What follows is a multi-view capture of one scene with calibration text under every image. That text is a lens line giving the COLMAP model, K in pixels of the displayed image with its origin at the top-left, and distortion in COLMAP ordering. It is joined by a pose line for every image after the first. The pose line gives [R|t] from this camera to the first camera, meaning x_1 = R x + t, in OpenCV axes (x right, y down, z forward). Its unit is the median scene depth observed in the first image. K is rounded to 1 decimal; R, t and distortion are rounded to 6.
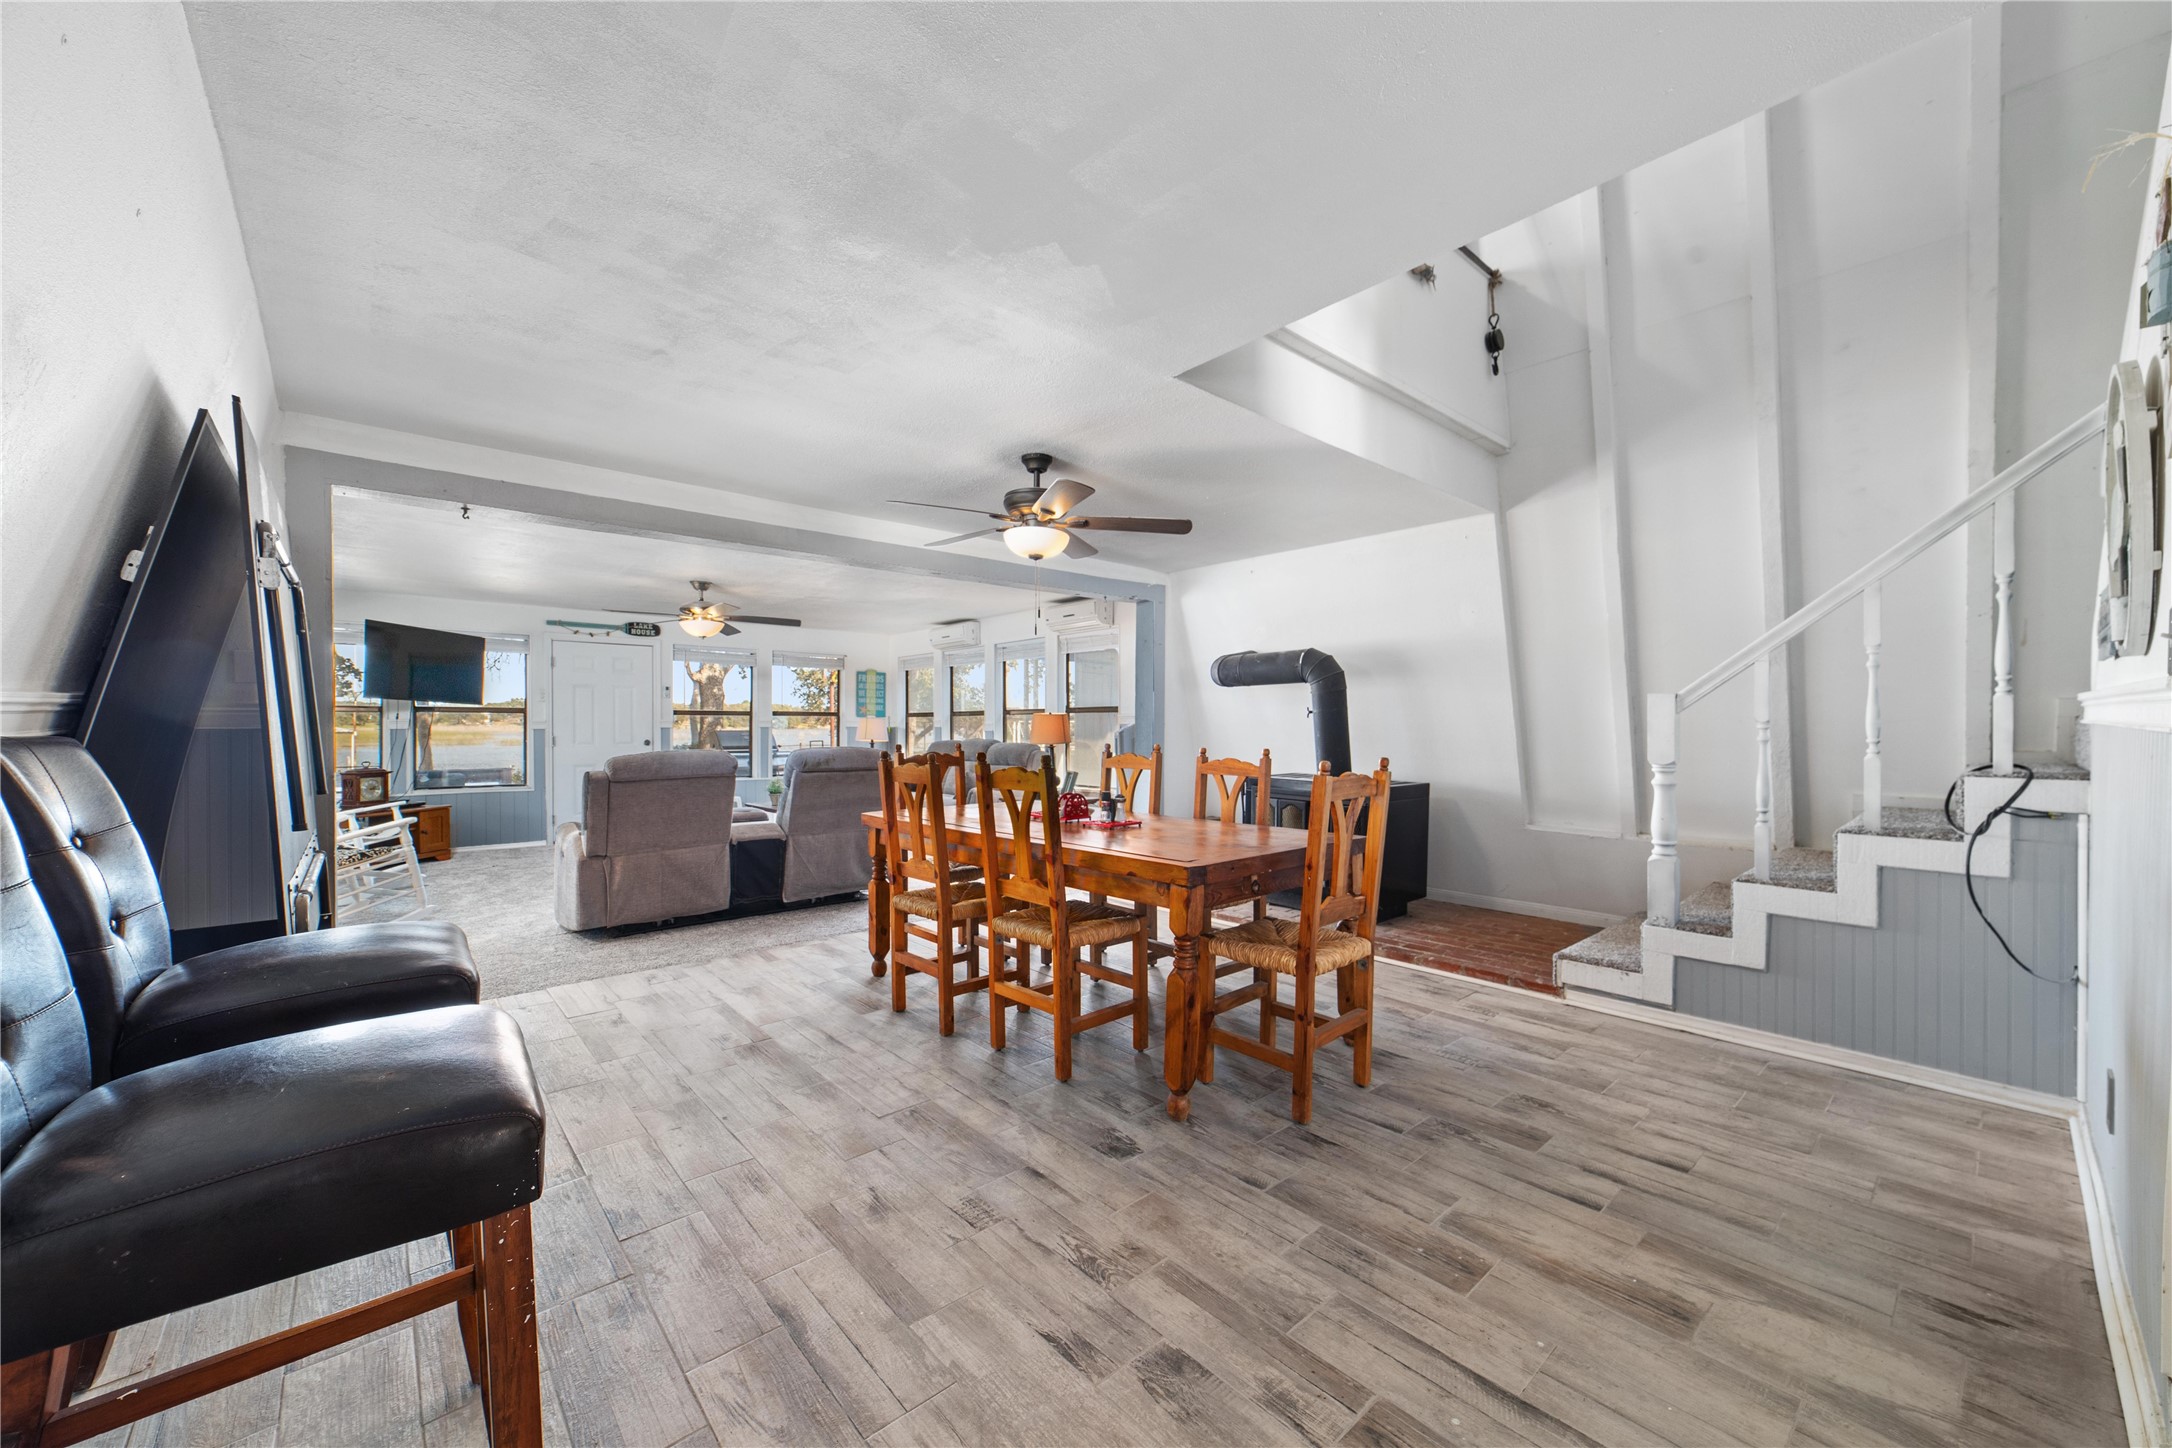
lens RADIAL K [[820.3, 0, 1099.4], [0, 820.3, 728.6], [0, 0, 1]] dist [-0.000422, 0.000082]
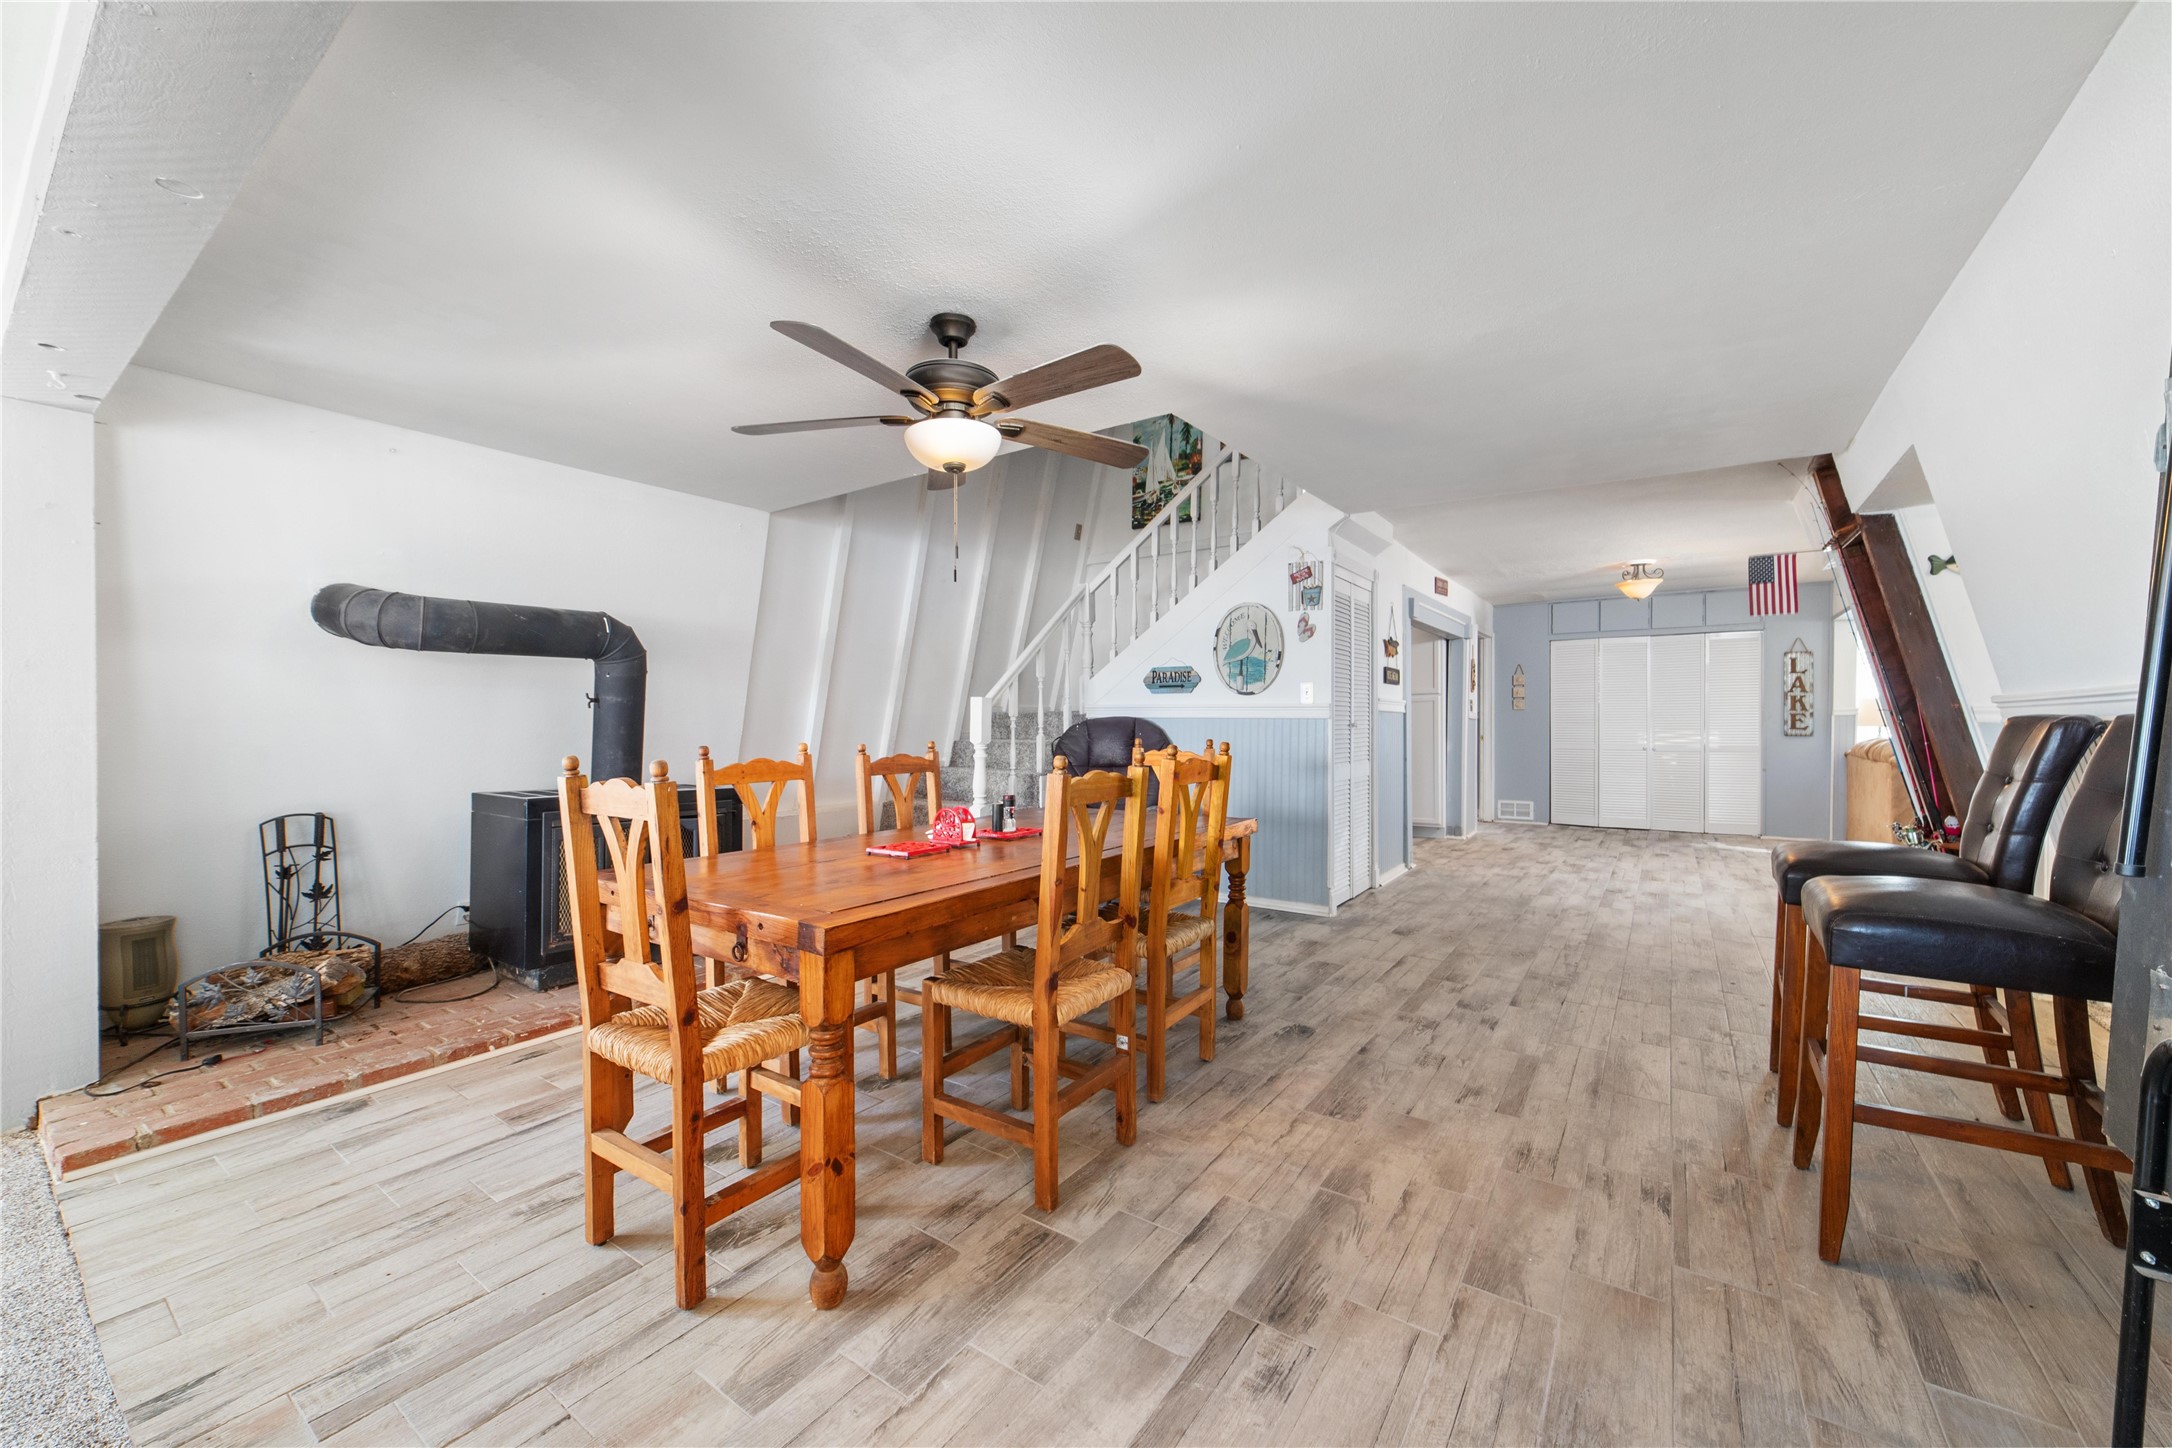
lens RADIAL K [[828.5, 0, 1101.5], [0, 828.5, 726.1], [0, 0, 1]] dist [0.002163, 0.000220]
pose [[-0.233339, -0.002273, 0.972393, -1.221507], [0.012688, 0.999905, 0.005381, 0.005797], [-0.972313, 0.013593, -0.233288, 1.638185]]
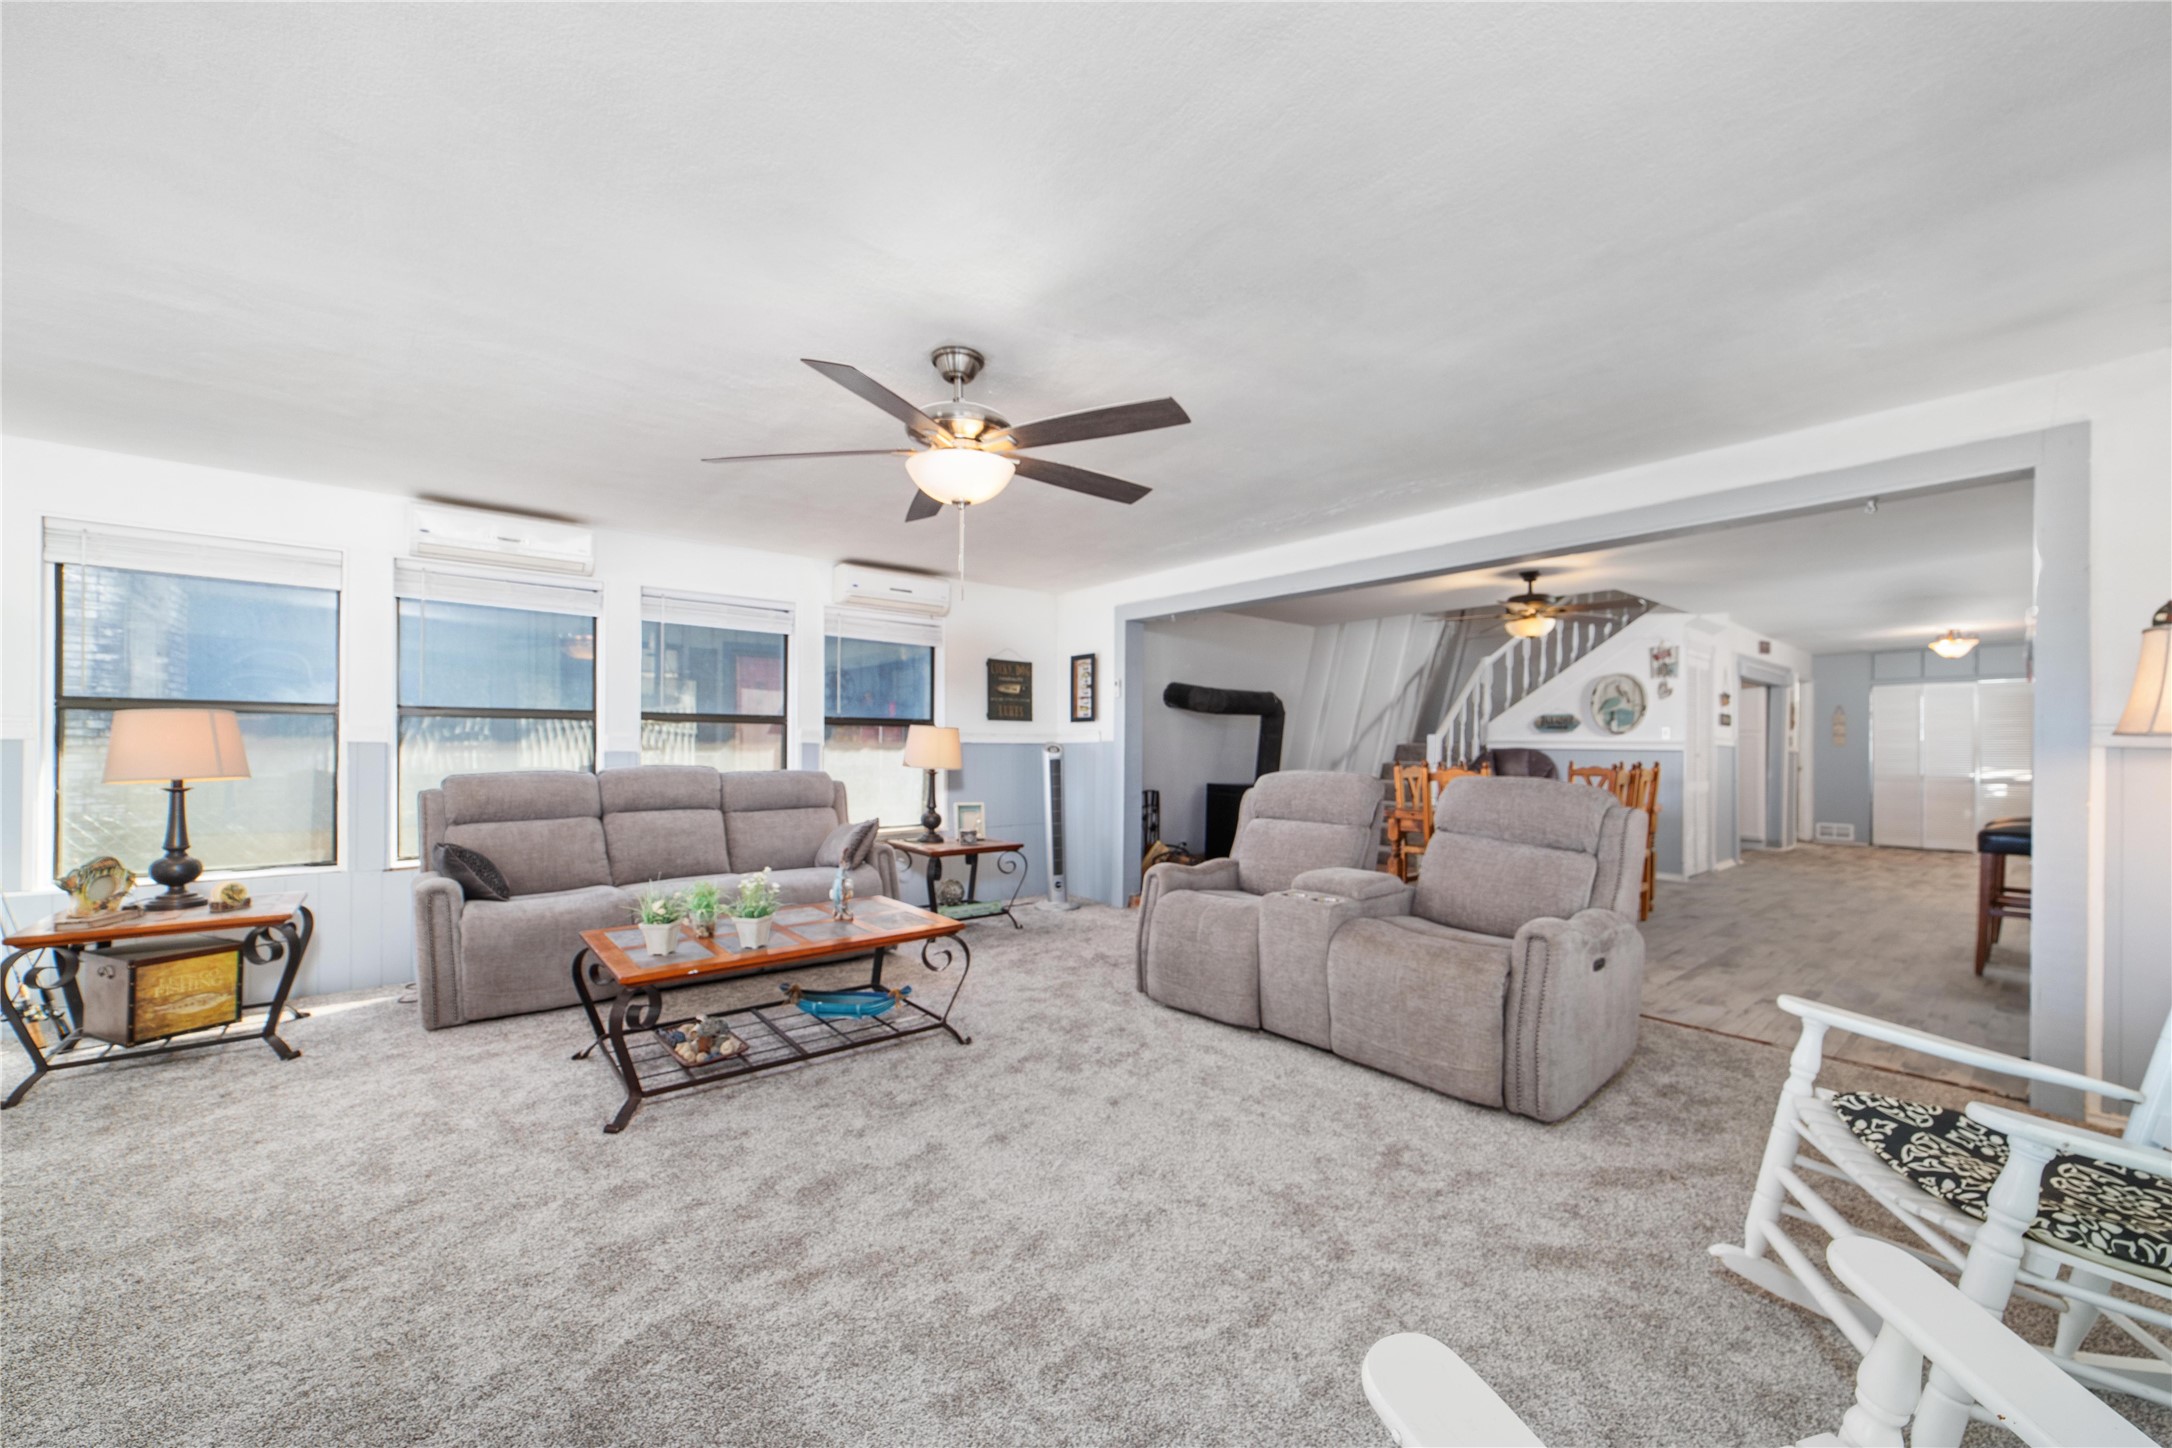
lens RADIAL K [[823.6, 0, 1097.7], [0, 823.6, 740.2], [0, 0, 1]] dist [-0.001150, -0.000100]
pose [[0.036642, 0.009595, 0.999282, -2.626974], [0.000342, 0.999954, -0.009614, -0.004968], [-0.999328, 0.000694, 0.036637, 2.780785]]
